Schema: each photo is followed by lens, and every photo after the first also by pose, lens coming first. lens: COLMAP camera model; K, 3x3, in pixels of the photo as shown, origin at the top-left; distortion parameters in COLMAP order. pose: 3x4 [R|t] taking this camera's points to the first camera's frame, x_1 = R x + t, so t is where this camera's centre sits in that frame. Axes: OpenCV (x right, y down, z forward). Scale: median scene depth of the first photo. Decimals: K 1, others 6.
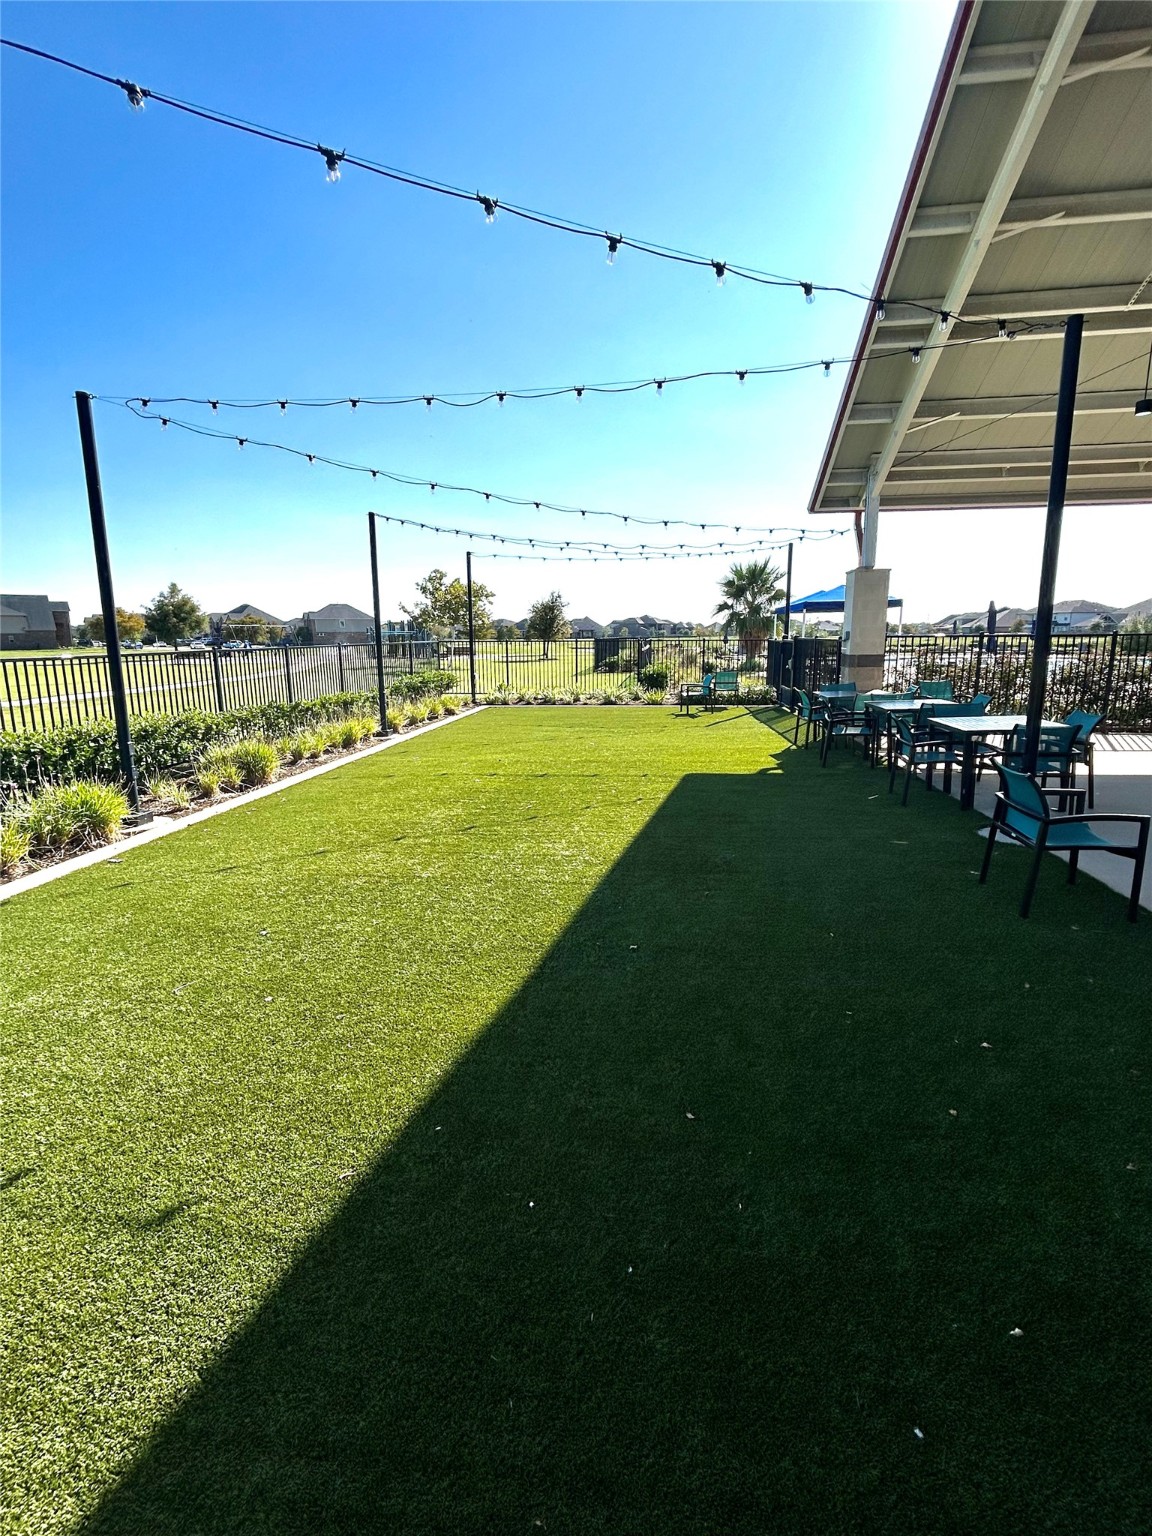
lens RADIAL K [[698.0, 0, 576.0], [0, 698.0, 768.0], [0, 0, 1]] dist [0.001305, 0.000199]
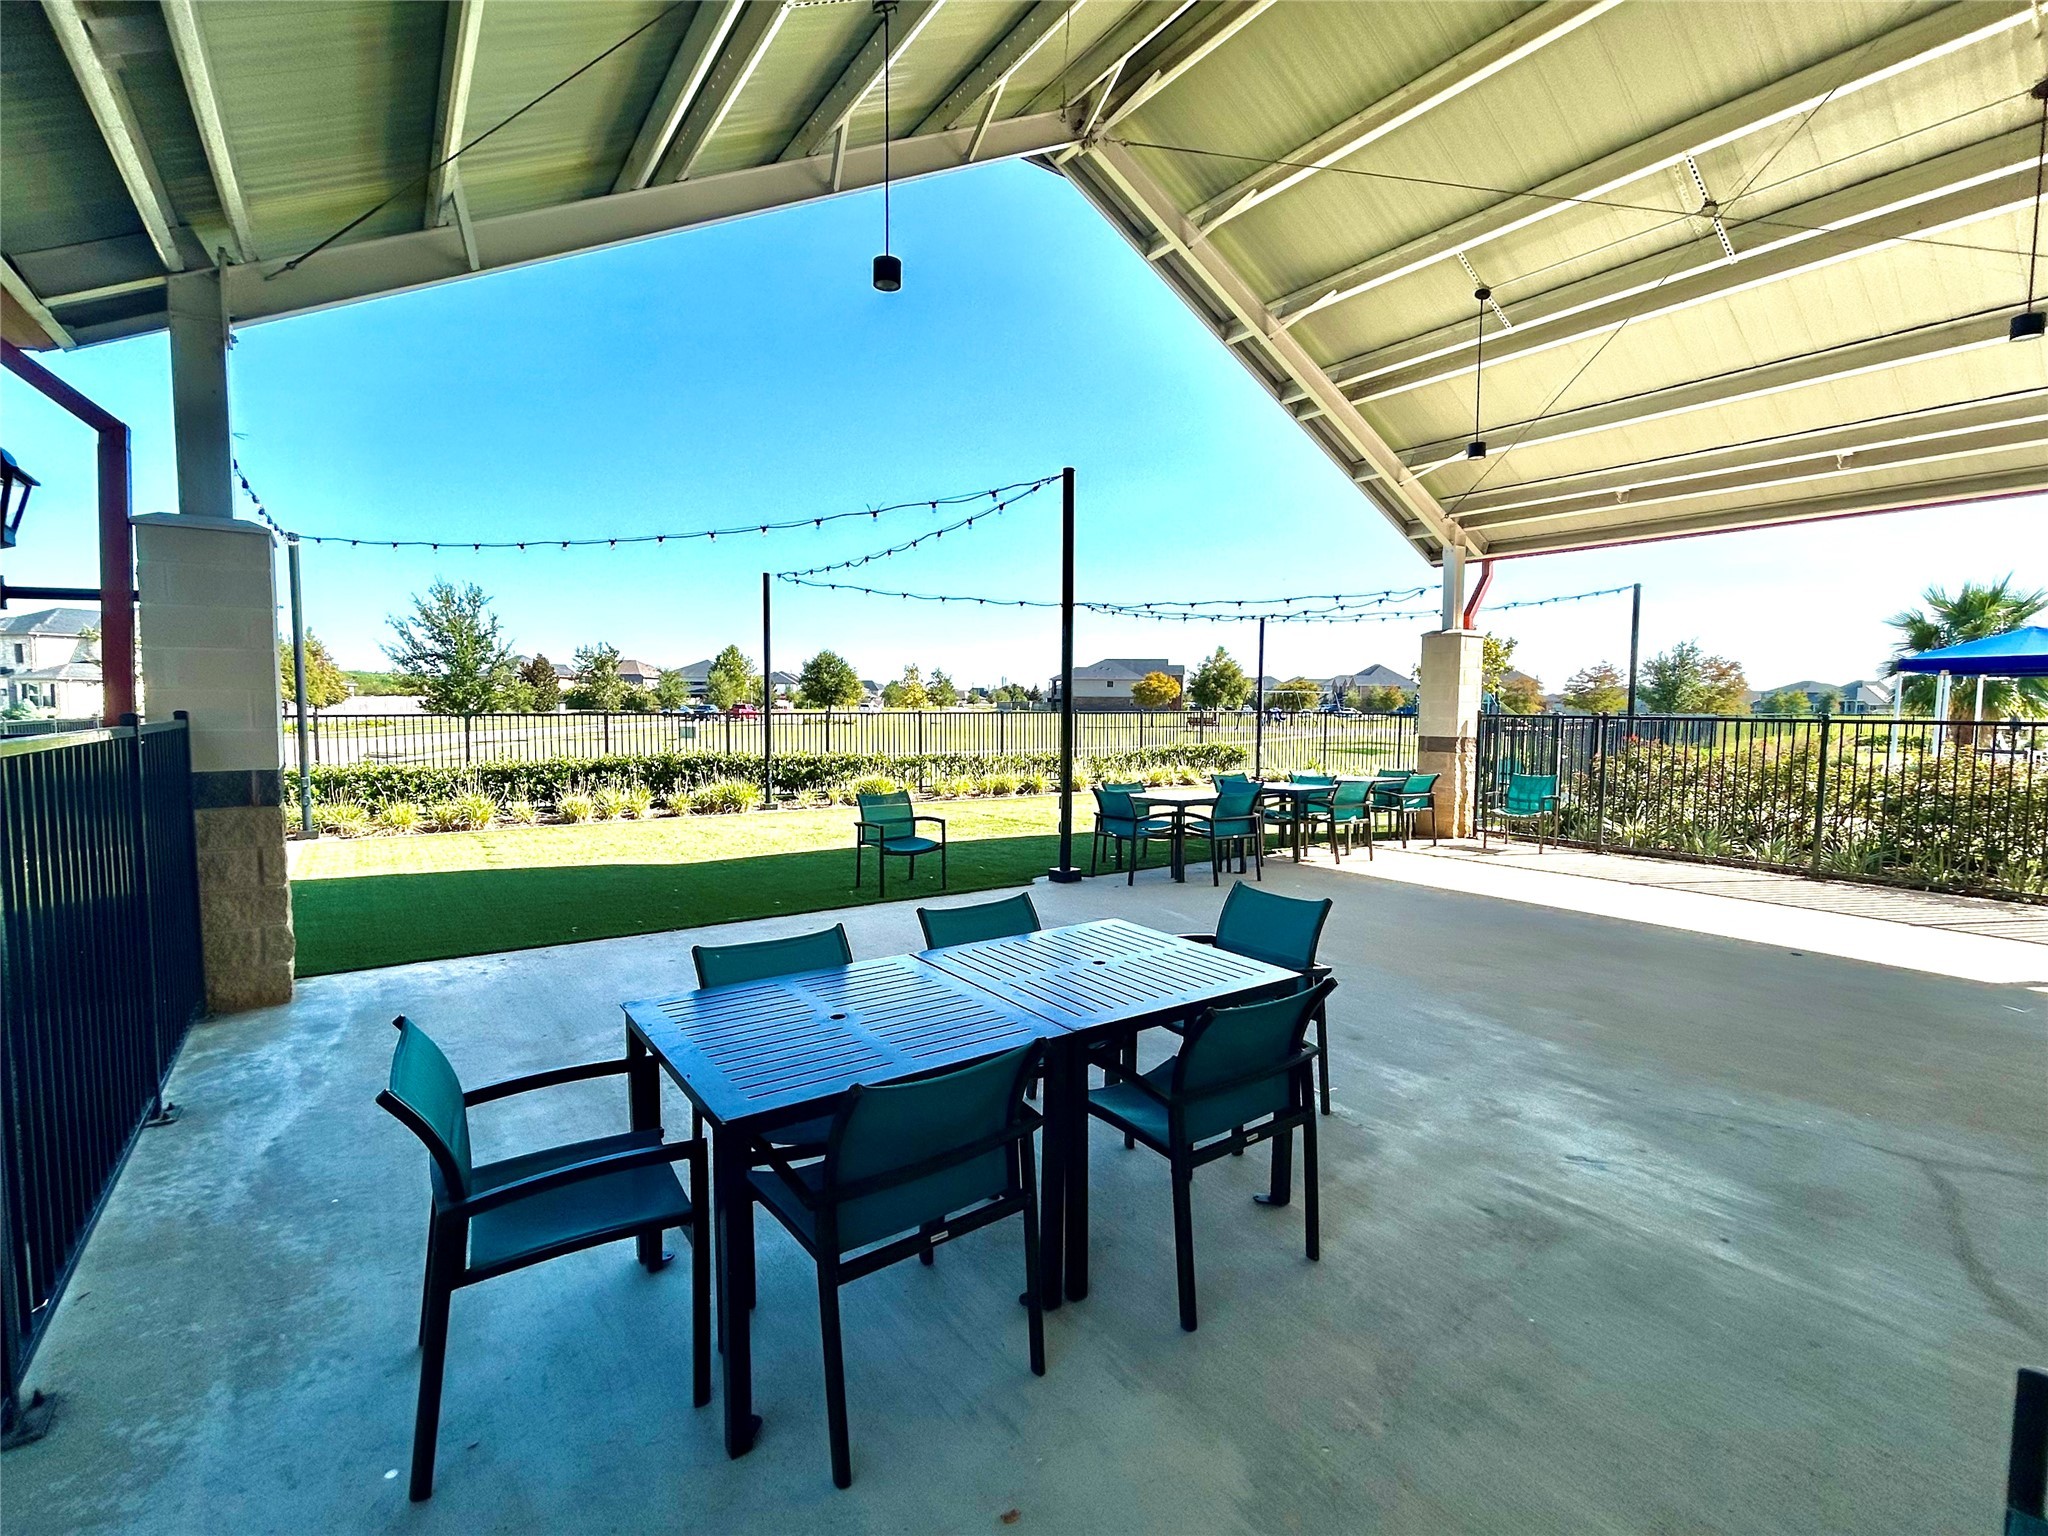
lens RADIAL K [[930.7, 0, 1024.0], [0, 930.7, 768.0], [0, 0, 1]] dist [0.001305, 0.000199]
pose [[0.684922, 0.063466, -0.725847, 0.369414], [-0.148222, 0.987505, -0.053520, -0.000180], [0.713381, 0.144244, 0.685771, -0.027795]]
